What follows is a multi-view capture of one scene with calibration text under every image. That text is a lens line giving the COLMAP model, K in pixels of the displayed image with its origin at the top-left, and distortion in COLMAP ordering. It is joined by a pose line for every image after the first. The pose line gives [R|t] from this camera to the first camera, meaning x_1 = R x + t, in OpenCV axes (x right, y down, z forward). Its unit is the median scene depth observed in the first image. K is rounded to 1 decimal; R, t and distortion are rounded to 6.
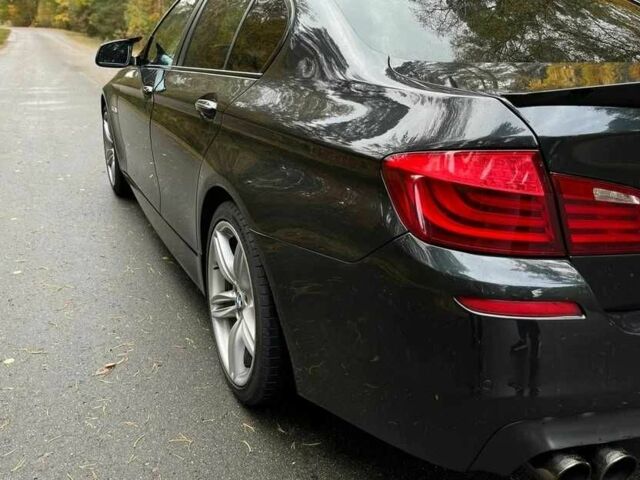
lens RADIAL K [[660.7, 0, 320.0], [0, 660.7, 240.0], [0, 0, 1]] dist [0.000592, 0.002025]
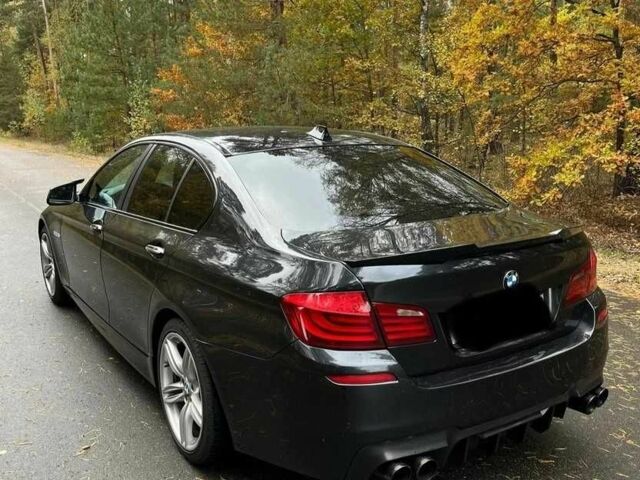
lens RADIAL K [[660.7, 0, 320.0], [0, 660.7, 240.0], [0, 0, 1]] dist [0.000592, 0.002025]
pose [[0.988369, -0.054057, 0.142143, -0.024779], [0.069822, 0.991656, -0.108368, -0.048618], [-0.135099, 0.117032, 0.983896, -0.443071]]
